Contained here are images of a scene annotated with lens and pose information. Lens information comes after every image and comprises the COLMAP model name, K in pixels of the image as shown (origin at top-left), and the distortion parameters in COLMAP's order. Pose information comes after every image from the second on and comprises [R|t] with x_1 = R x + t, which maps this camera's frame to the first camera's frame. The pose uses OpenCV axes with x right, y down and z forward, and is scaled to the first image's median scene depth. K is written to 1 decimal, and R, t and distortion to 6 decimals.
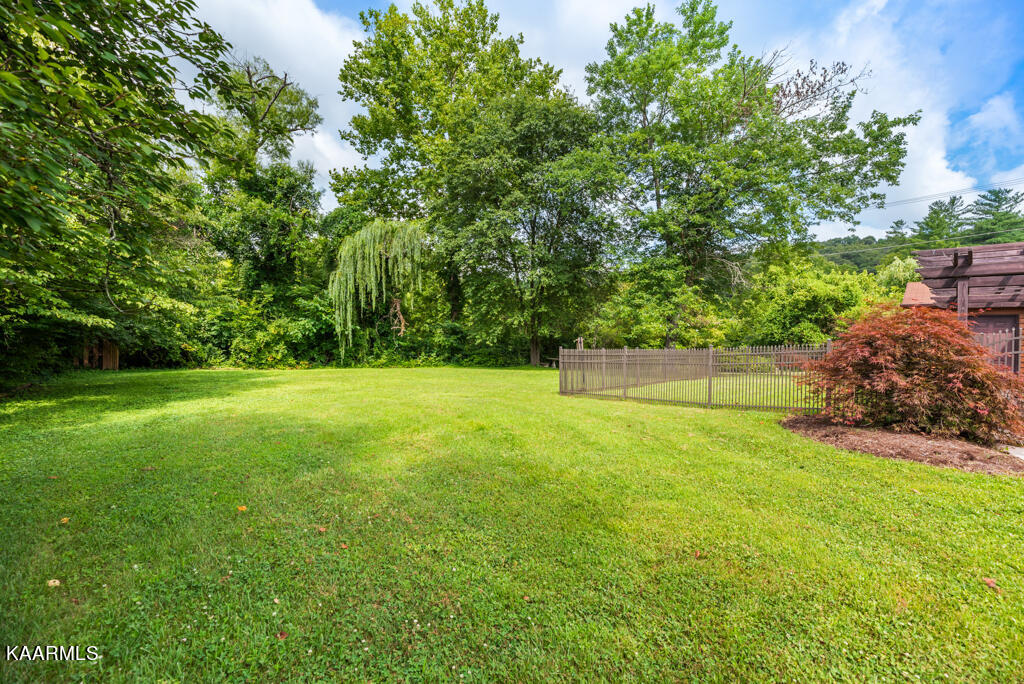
lens RADIAL K [[420.6, 0, 512.7], [0, 420.6, 339.8], [0, 0, 1]] dist [-0.000302, 0.000417]
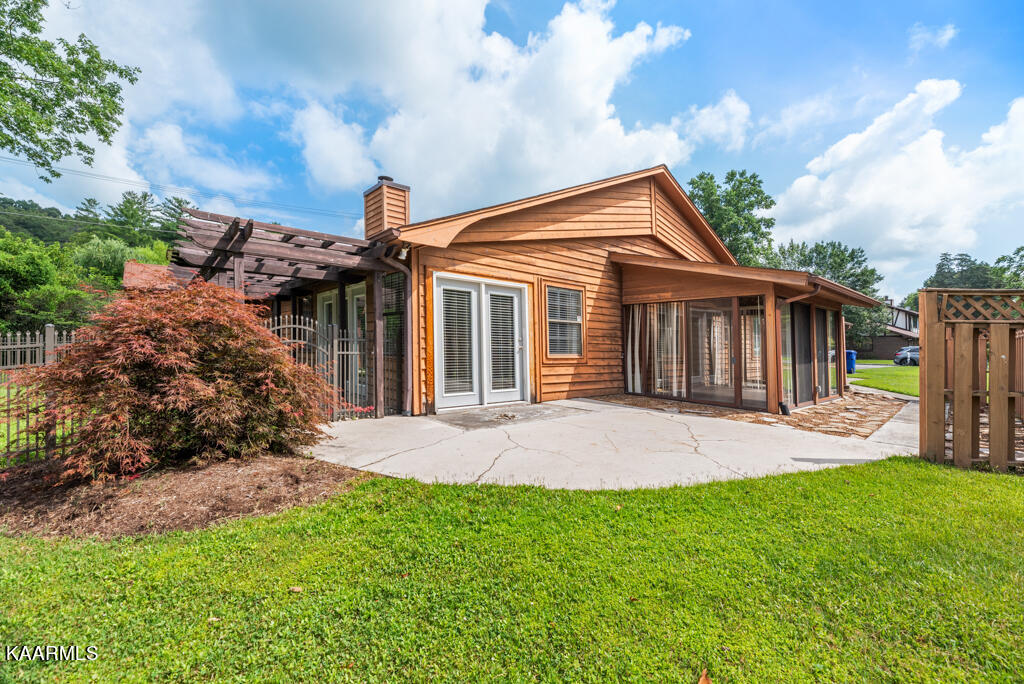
lens RADIAL K [[420.6, 0, 512.7], [0, 420.6, 339.8], [0, 0, 1]] dist [-0.000302, 0.000417]
pose [[0.035546, -0.017519, 0.999214, 0.209454], [-0.010044, 0.999790, 0.017886, 0.002957], [-0.999318, -0.010672, 0.035363, 0.361011]]
